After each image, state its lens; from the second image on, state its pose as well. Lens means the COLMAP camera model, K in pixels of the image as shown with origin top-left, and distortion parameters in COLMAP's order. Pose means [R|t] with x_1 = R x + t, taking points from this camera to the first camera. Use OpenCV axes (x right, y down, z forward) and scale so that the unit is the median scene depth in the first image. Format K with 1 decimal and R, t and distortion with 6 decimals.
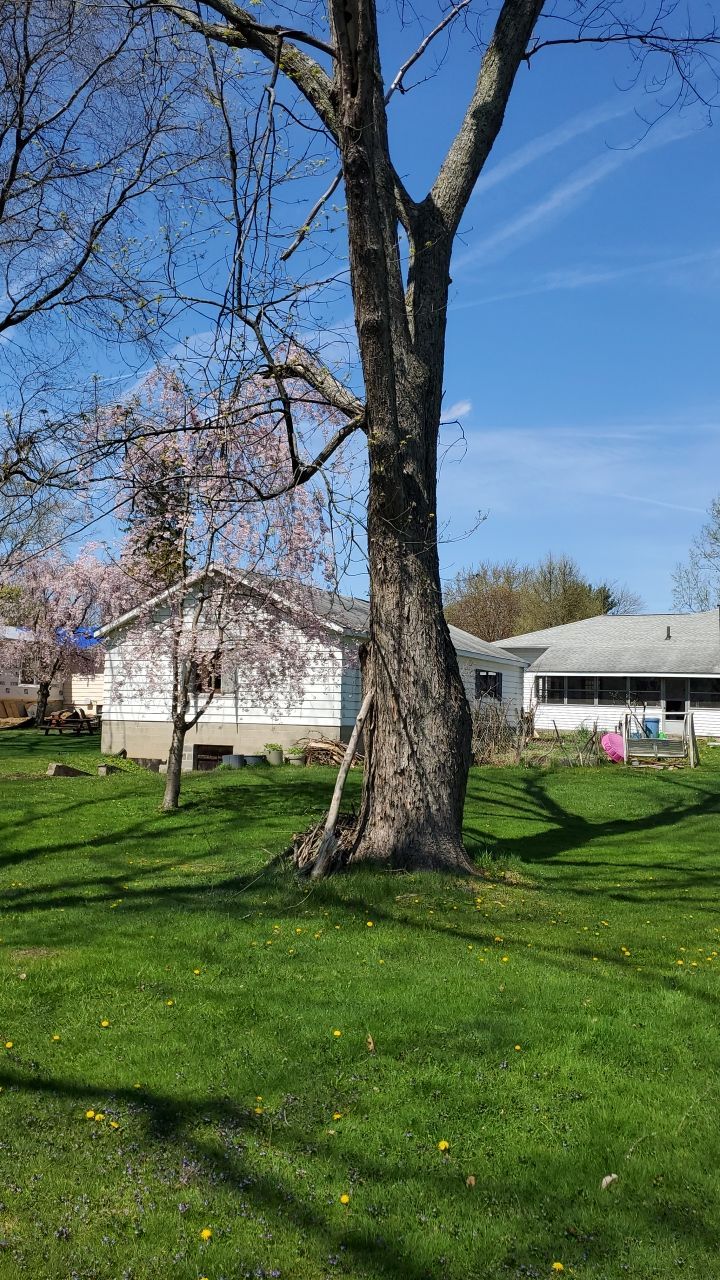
lens RADIAL K [[987.4, 0, 365.3], [0, 987.4, 632.3], [0, 0, 1]] dist [0.053868, -0.057200]
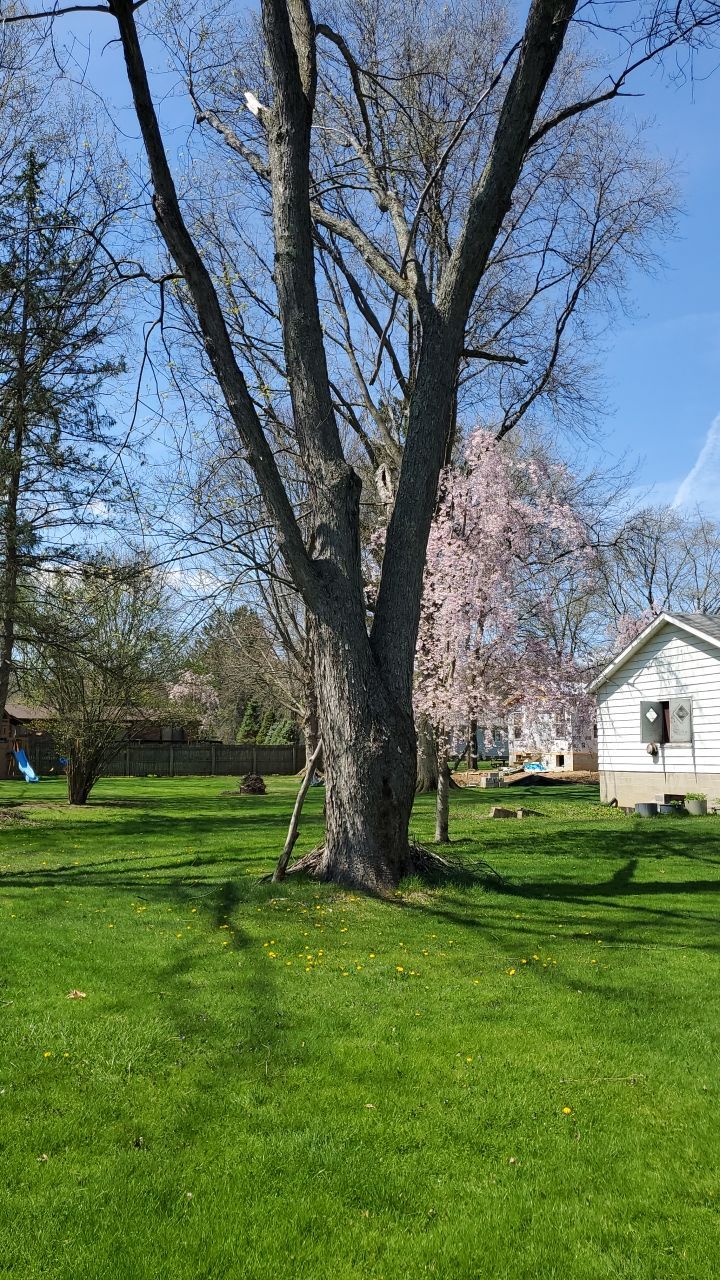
lens RADIAL K [[987.4, 0, 346.0], [0, 987.4, 648.4], [0, 0, 1]] dist [0.053868, -0.057200]
pose [[0.693589, -0.094770, -0.714110, 0.933146], [0.065340, 0.995499, -0.068651, 0.037267], [0.717402, 0.000955, 0.696659, 0.165675]]
